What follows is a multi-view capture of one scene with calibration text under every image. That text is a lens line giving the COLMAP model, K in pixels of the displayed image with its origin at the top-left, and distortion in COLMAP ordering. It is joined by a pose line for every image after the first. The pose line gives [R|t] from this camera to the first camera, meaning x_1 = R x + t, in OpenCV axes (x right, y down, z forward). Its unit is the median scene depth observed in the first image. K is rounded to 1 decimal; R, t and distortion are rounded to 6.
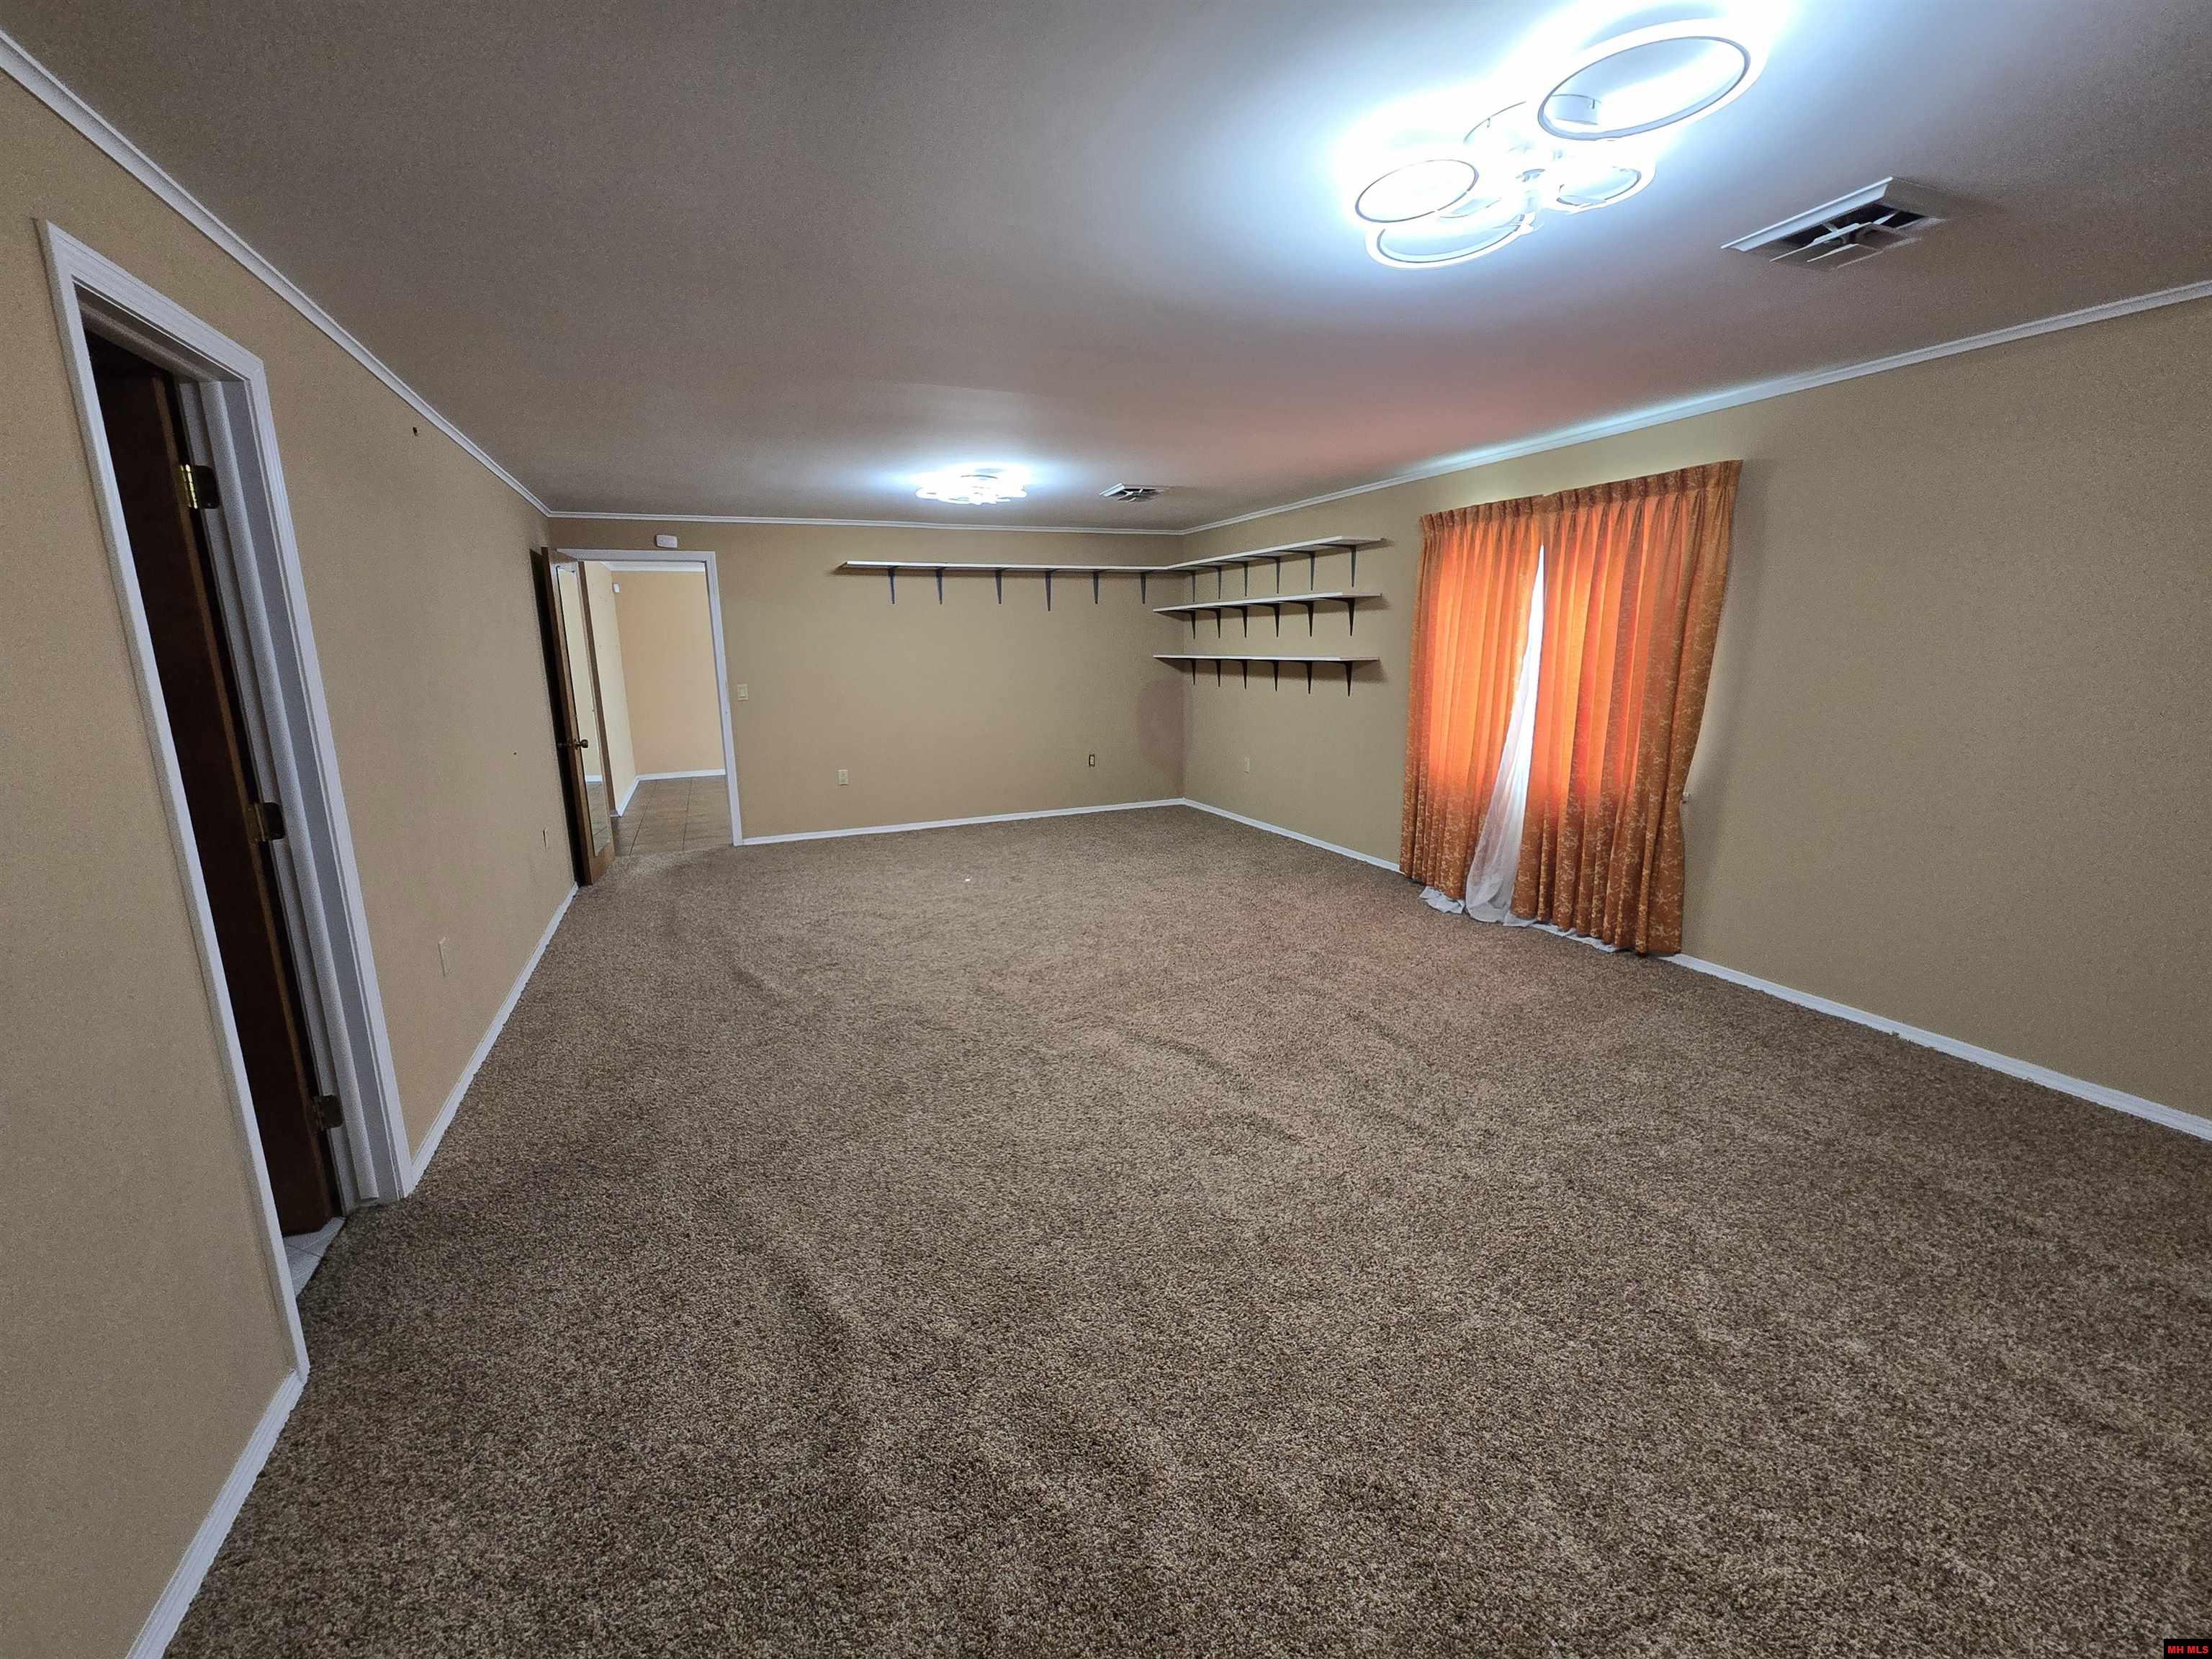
lens RADIAL K [[912.5, 0, 1097.3], [0, 912.5, 826.2], [0, 0, 1]] dist [0.003065, 0.002299]
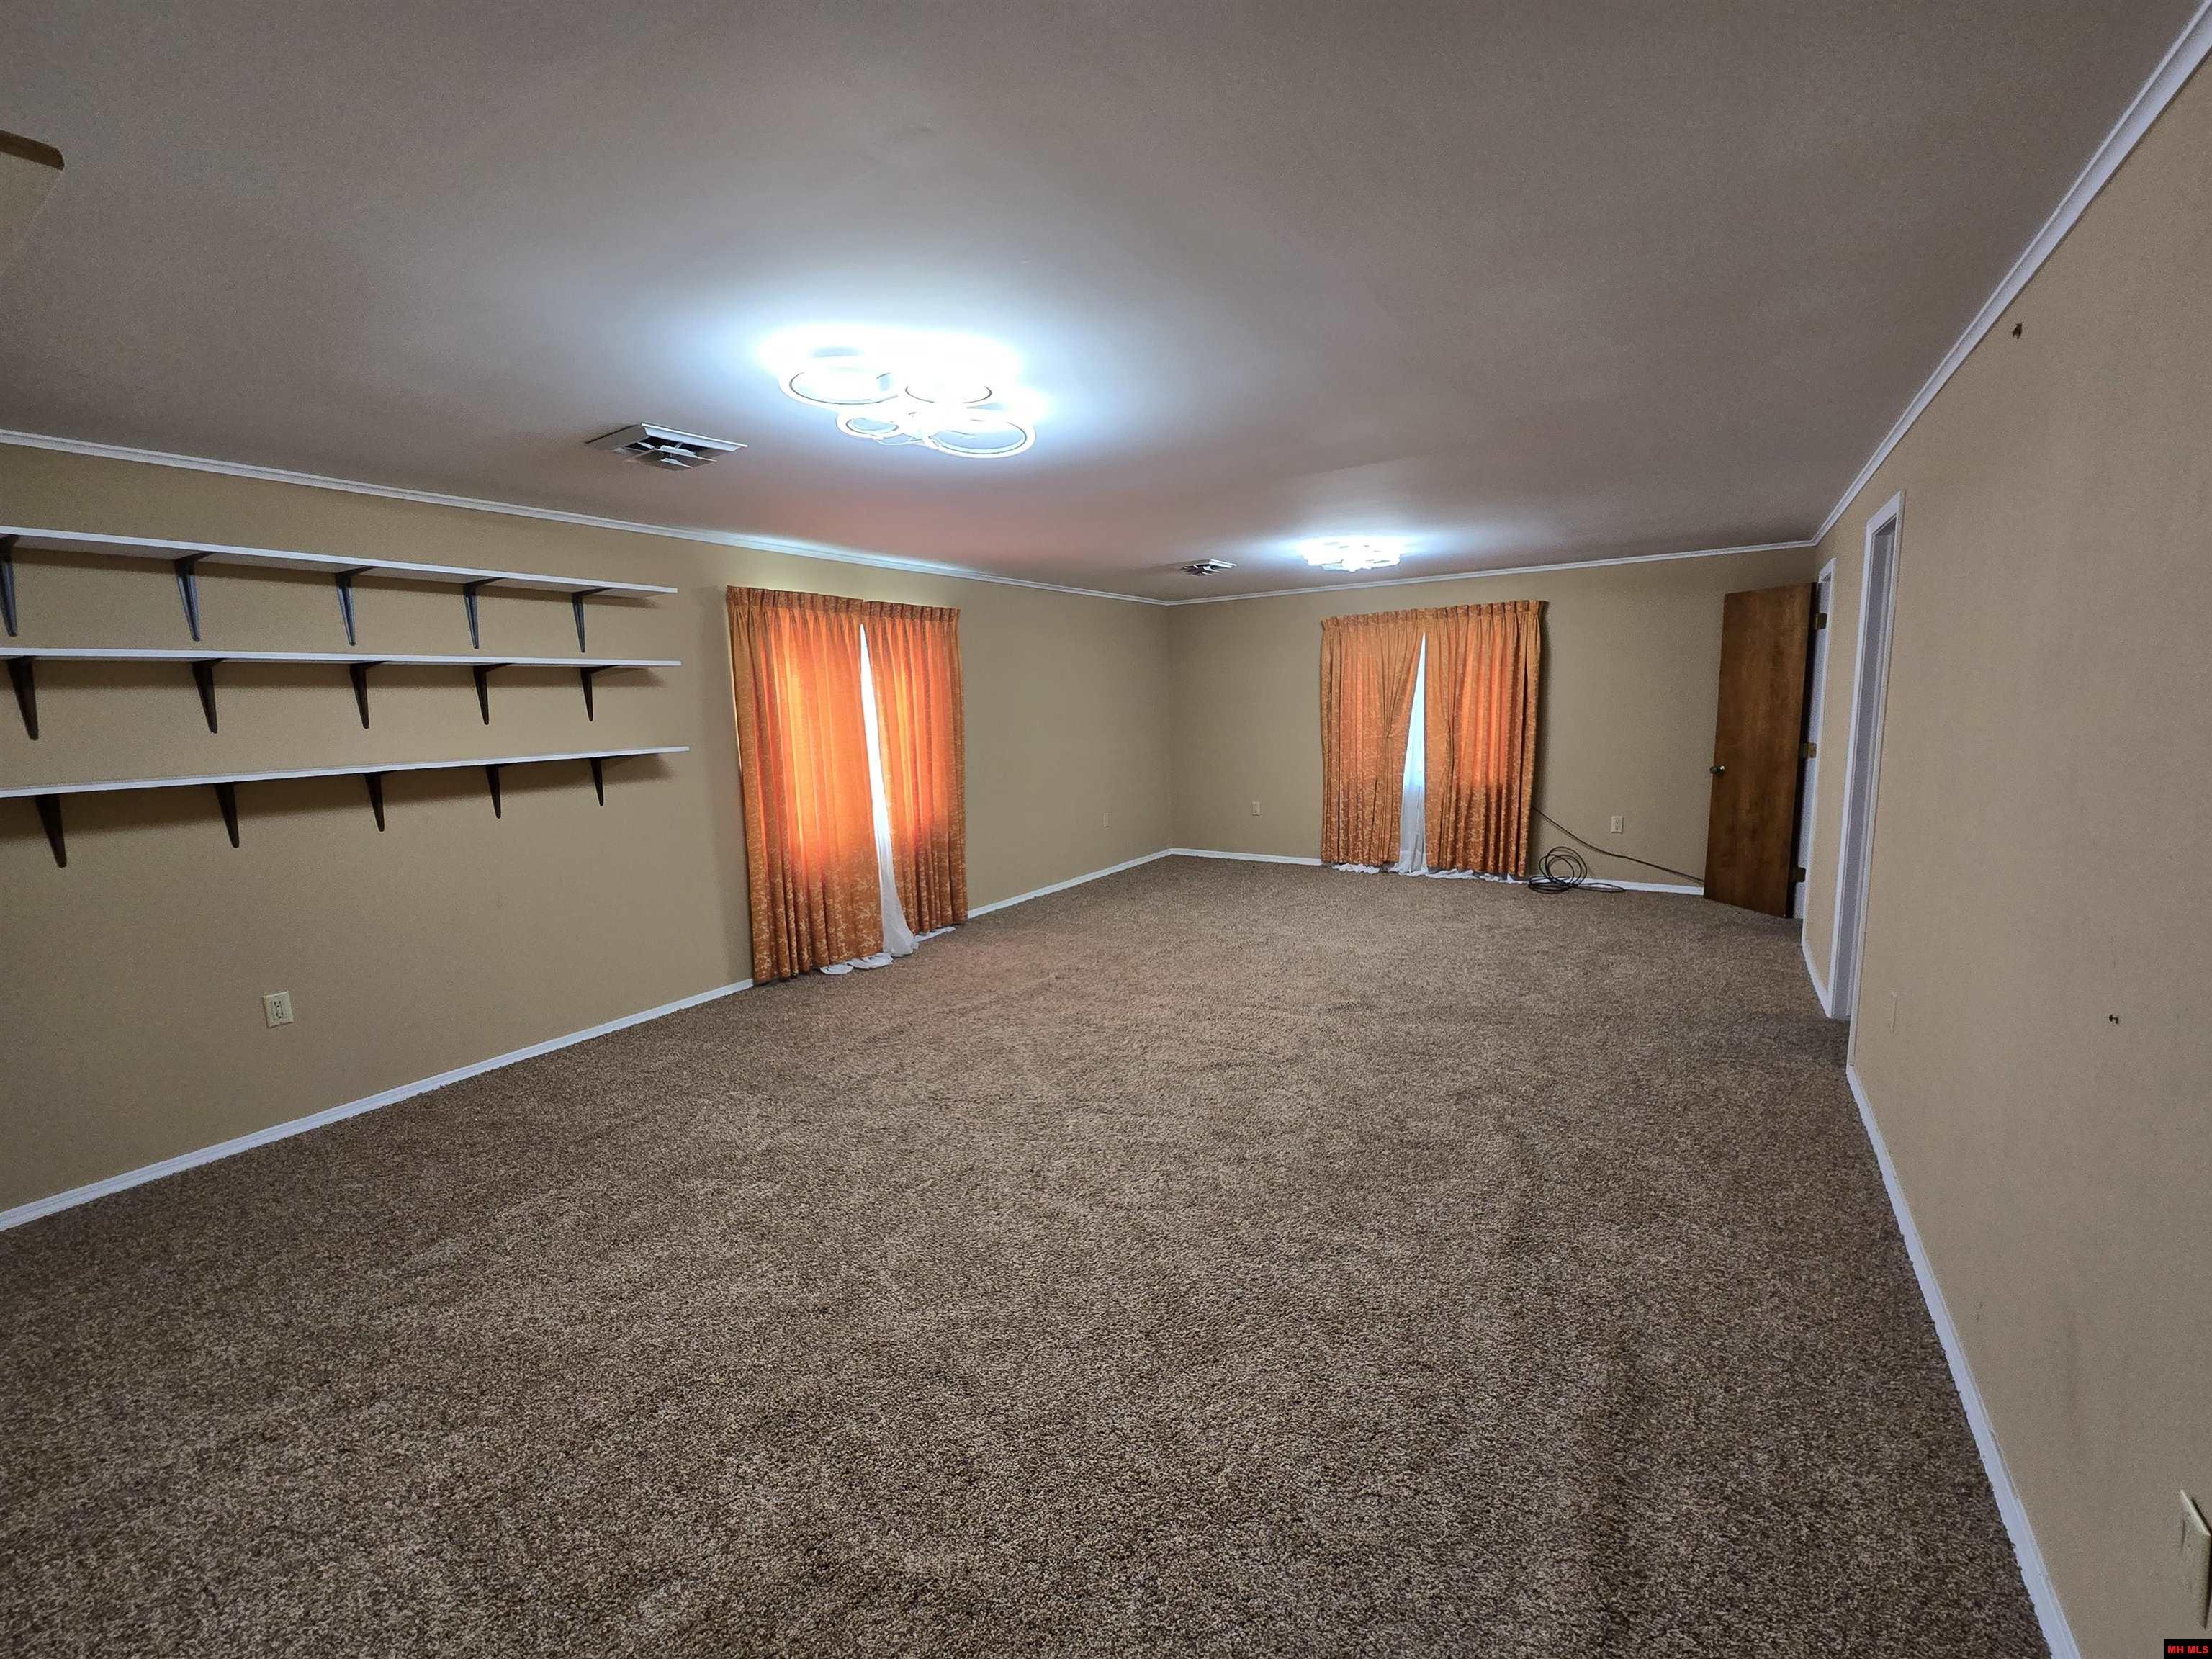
lens RADIAL K [[912.5, 0, 1100.6], [0, 912.5, 843.2], [0, 0, 1]] dist [0.003065, 0.002299]
pose [[-0.554979, -0.089392, 0.827048, -0.535467], [0.211975, 0.946193, 0.244512, -0.211691], [-0.804404, 0.311012, -0.506168, 1.082329]]
